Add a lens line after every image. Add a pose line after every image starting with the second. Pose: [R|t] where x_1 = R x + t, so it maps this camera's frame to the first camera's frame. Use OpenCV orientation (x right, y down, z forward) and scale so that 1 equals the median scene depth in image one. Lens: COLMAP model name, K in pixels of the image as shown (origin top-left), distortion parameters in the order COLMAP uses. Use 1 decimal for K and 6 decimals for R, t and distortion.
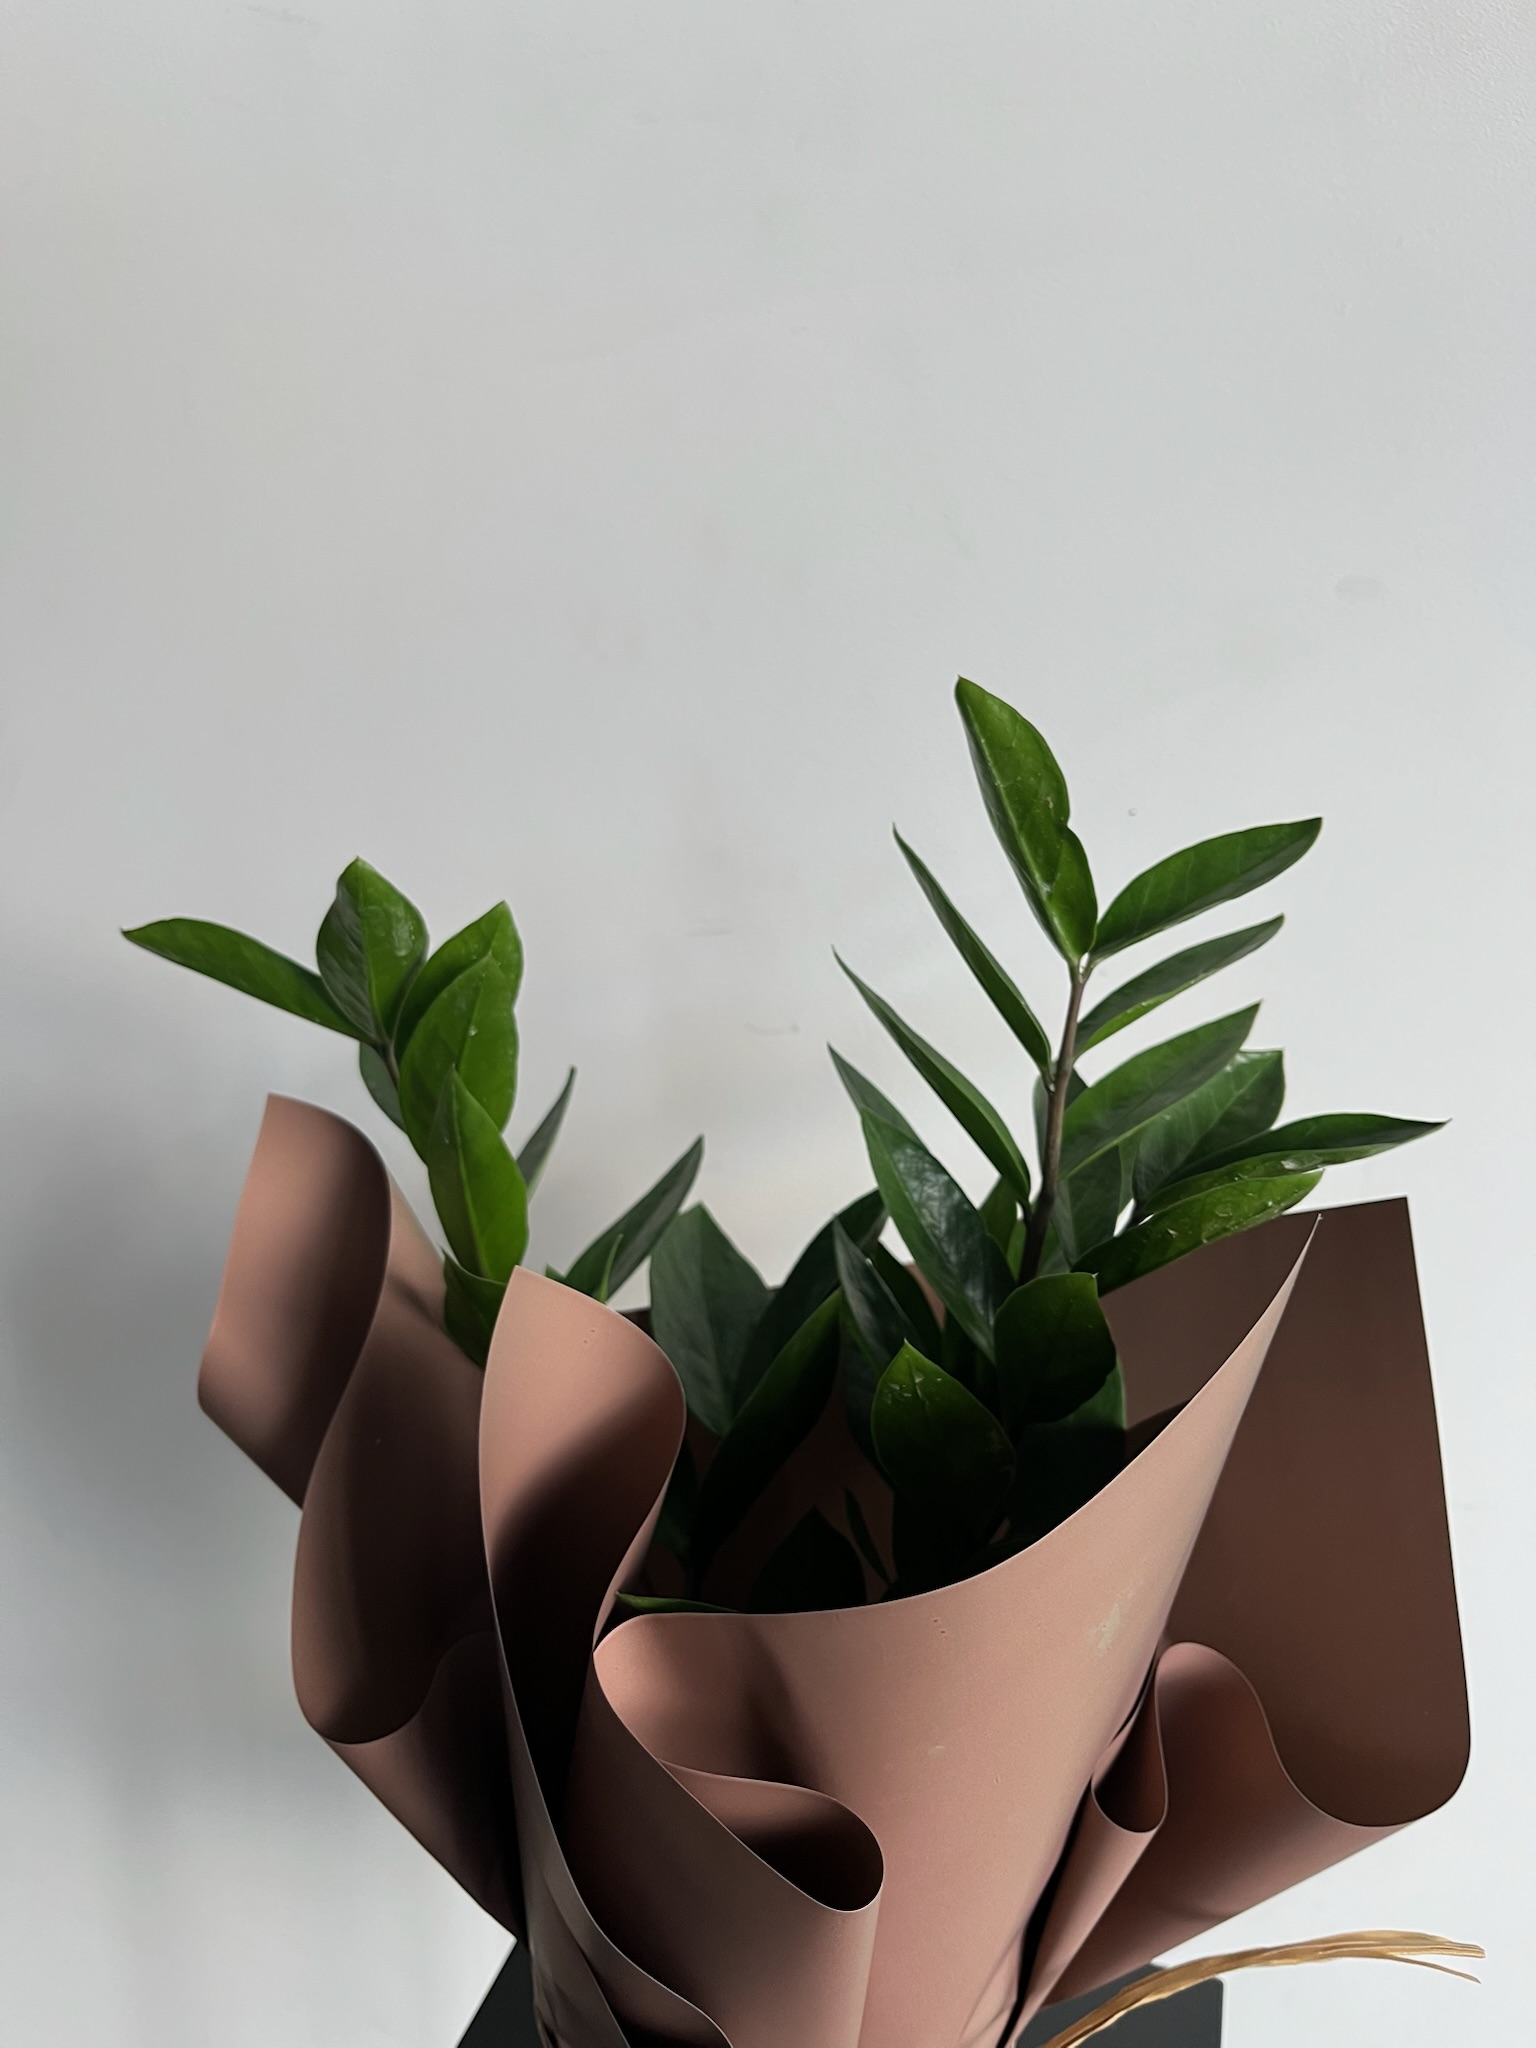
lens RADIAL K [[1569.3, 0, 768.0], [0, 1569.3, 1024.0], [0, 0, 1]] dist [-0.003216, -0.124614]
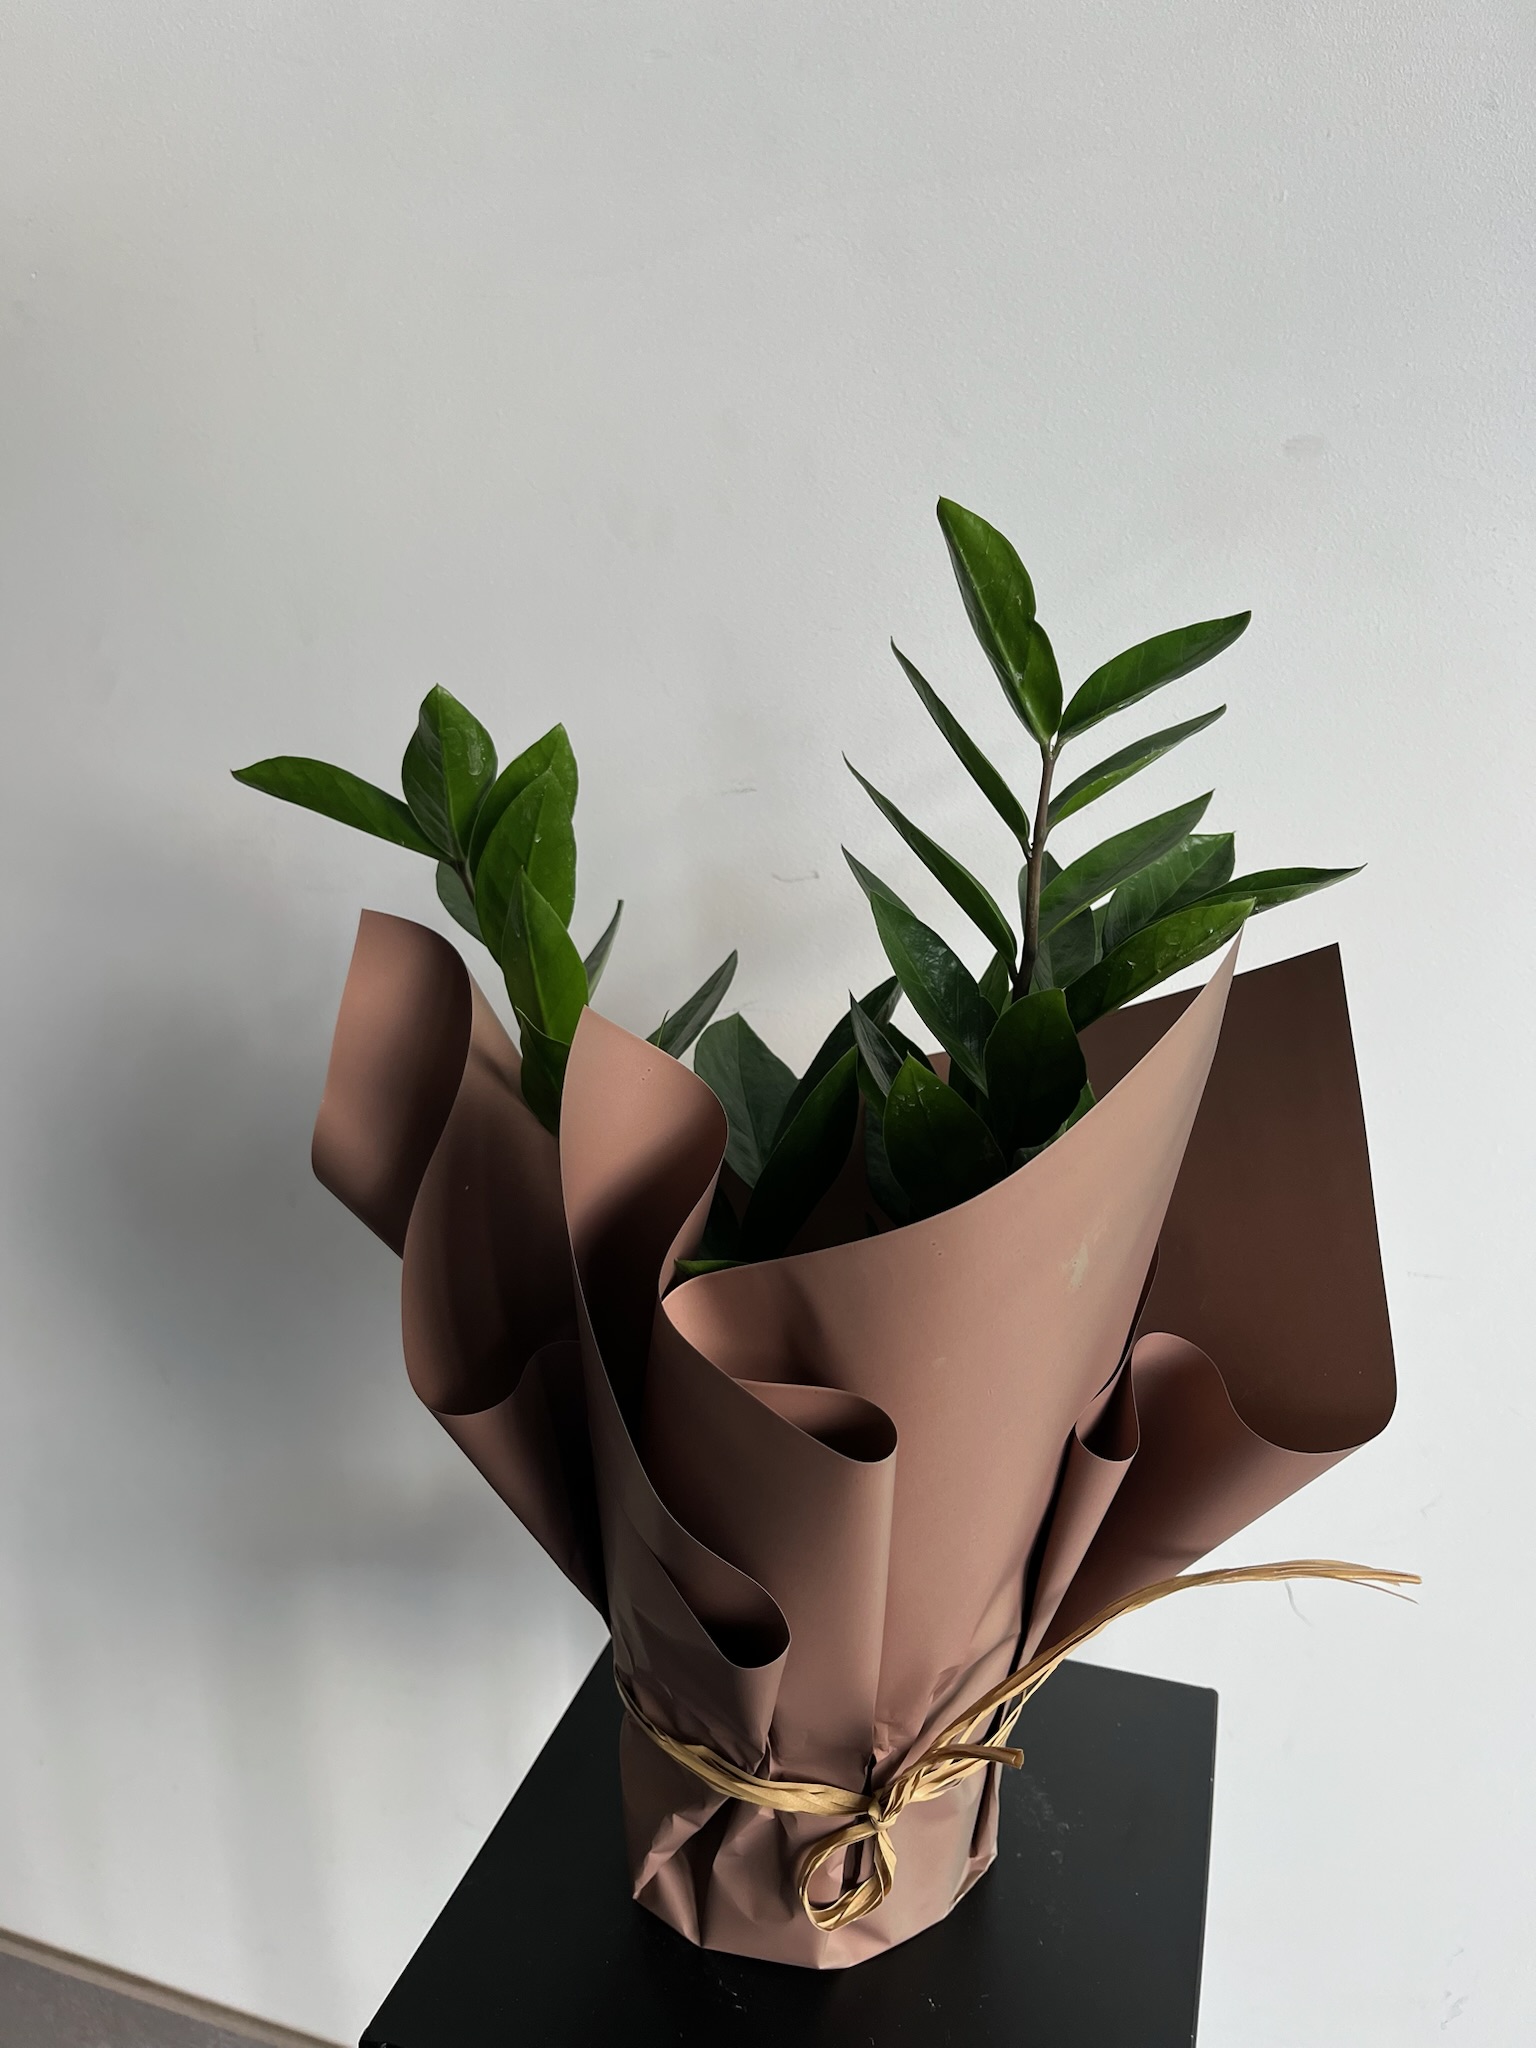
lens RADIAL K [[1514.1, 0, 768.0], [0, 1514.1, 1024.0], [0, 0, 1]] dist [0.001098, -0.129824]
pose [[0.999393, -0.027111, -0.021882, 0.004770], [0.027886, 0.998966, 0.035902, 0.110655], [0.020886, -0.036491, 0.999116, -0.135132]]
